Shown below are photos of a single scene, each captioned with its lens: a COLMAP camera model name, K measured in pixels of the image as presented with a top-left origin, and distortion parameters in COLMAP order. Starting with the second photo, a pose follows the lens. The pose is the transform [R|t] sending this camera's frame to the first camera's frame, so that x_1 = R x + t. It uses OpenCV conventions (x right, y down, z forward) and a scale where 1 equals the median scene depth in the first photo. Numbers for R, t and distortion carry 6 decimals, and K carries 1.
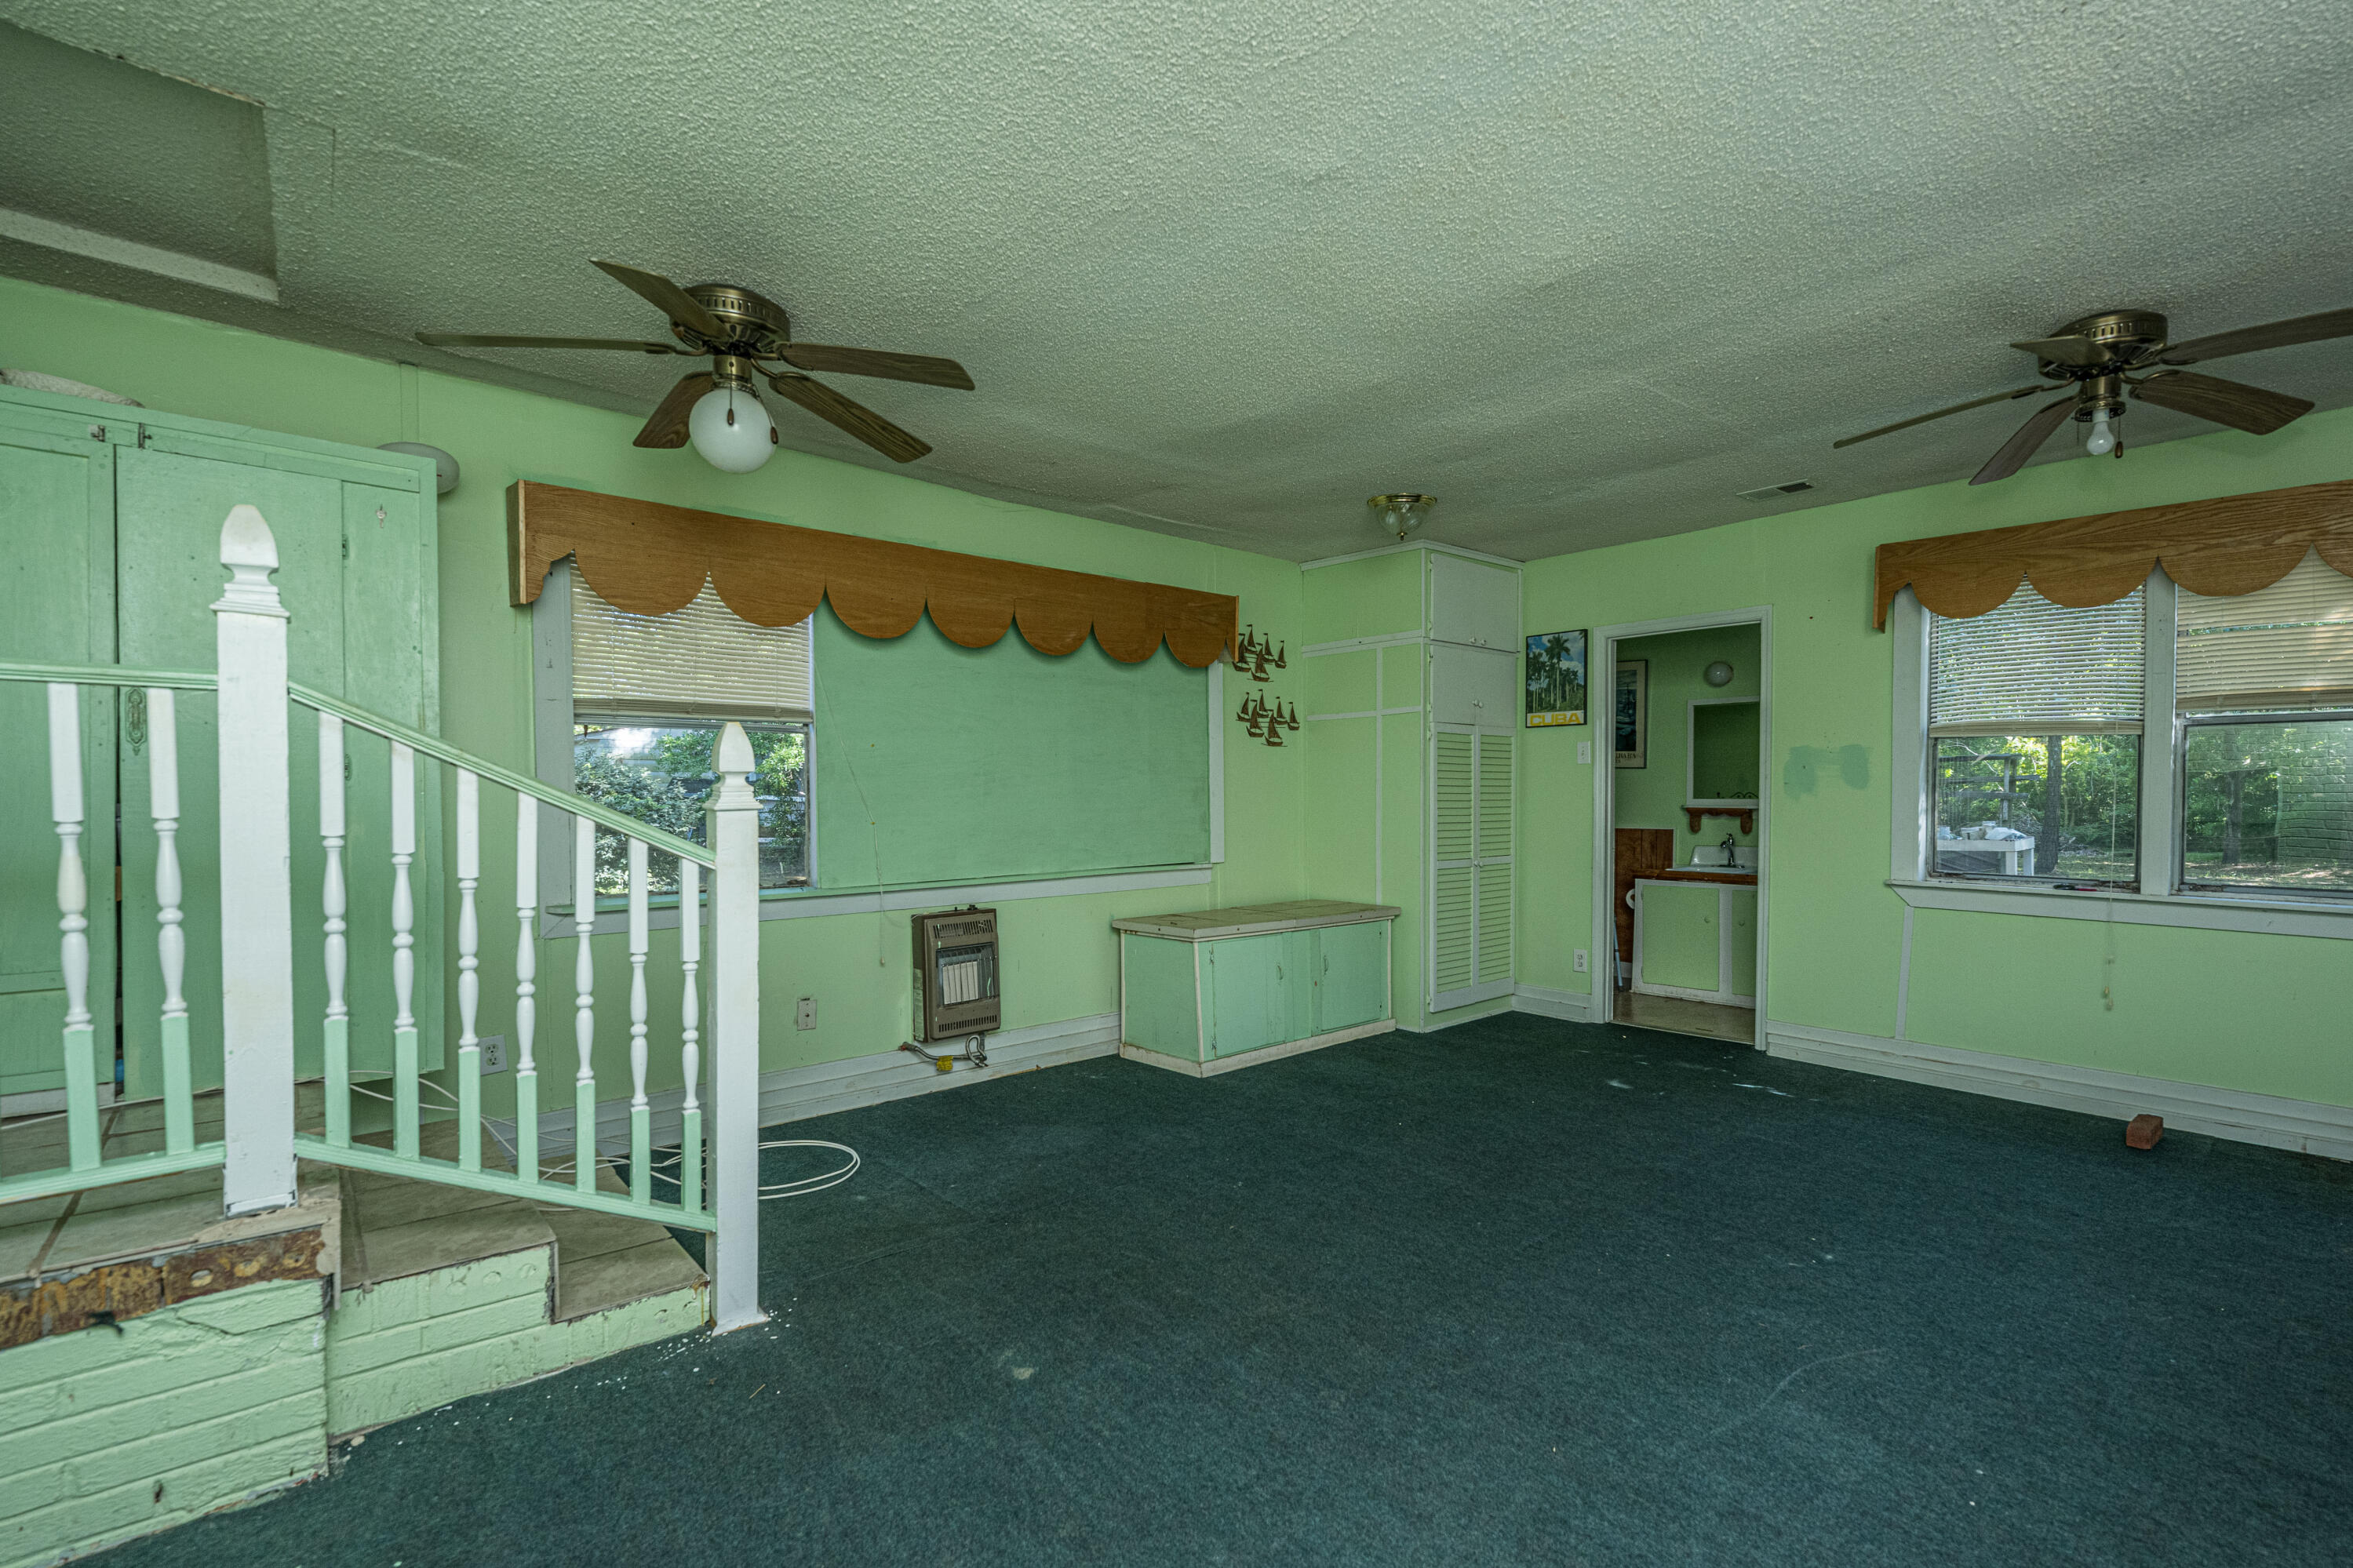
lens RADIAL K [[1188.7, 0, 1179.0], [0, 1188.7, 836.1], [0, 0, 1]] dist [0.000499, 0.000142]
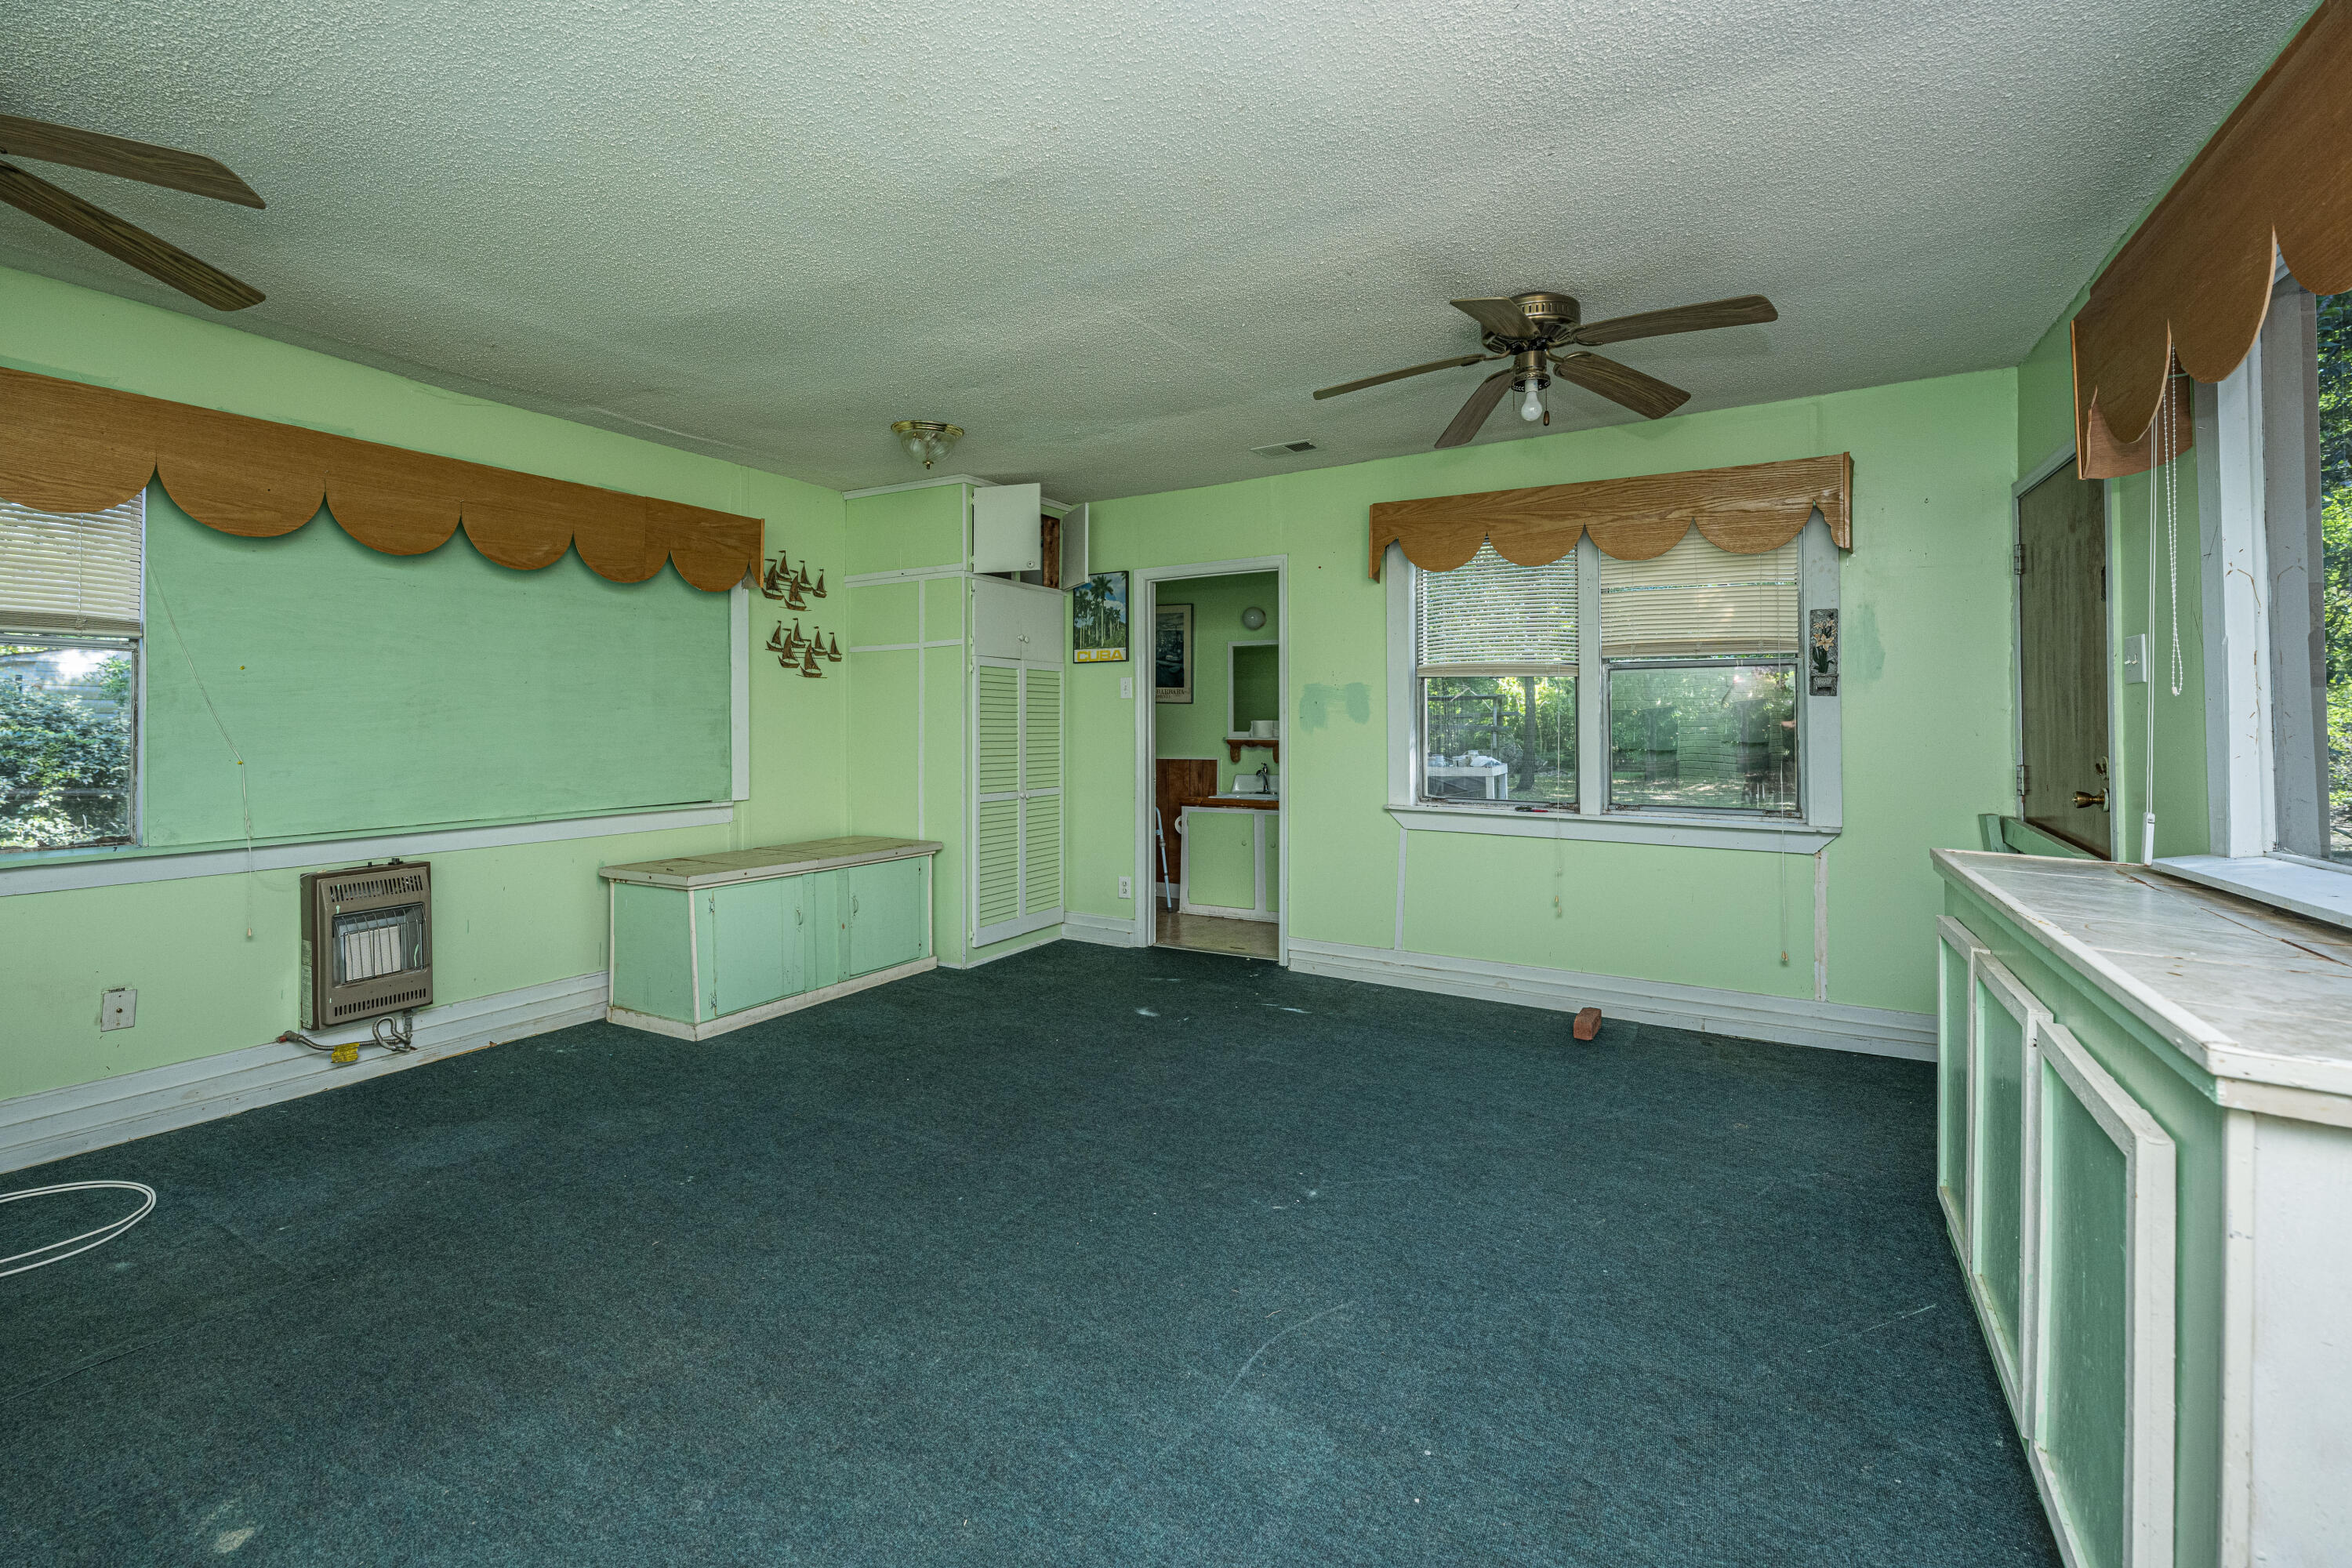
lens RADIAL K [[971.3, 0, 1174.2], [0, 971.3, 720.1], [0, 0, 1]] dist [0.001295, -0.000270]
pose [[0.965395, 0.002110, 0.260782, 0.179696], [0.008839, 0.999128, -0.040803, -0.007235], [-0.260640, 0.041696, 0.964535, 0.186490]]
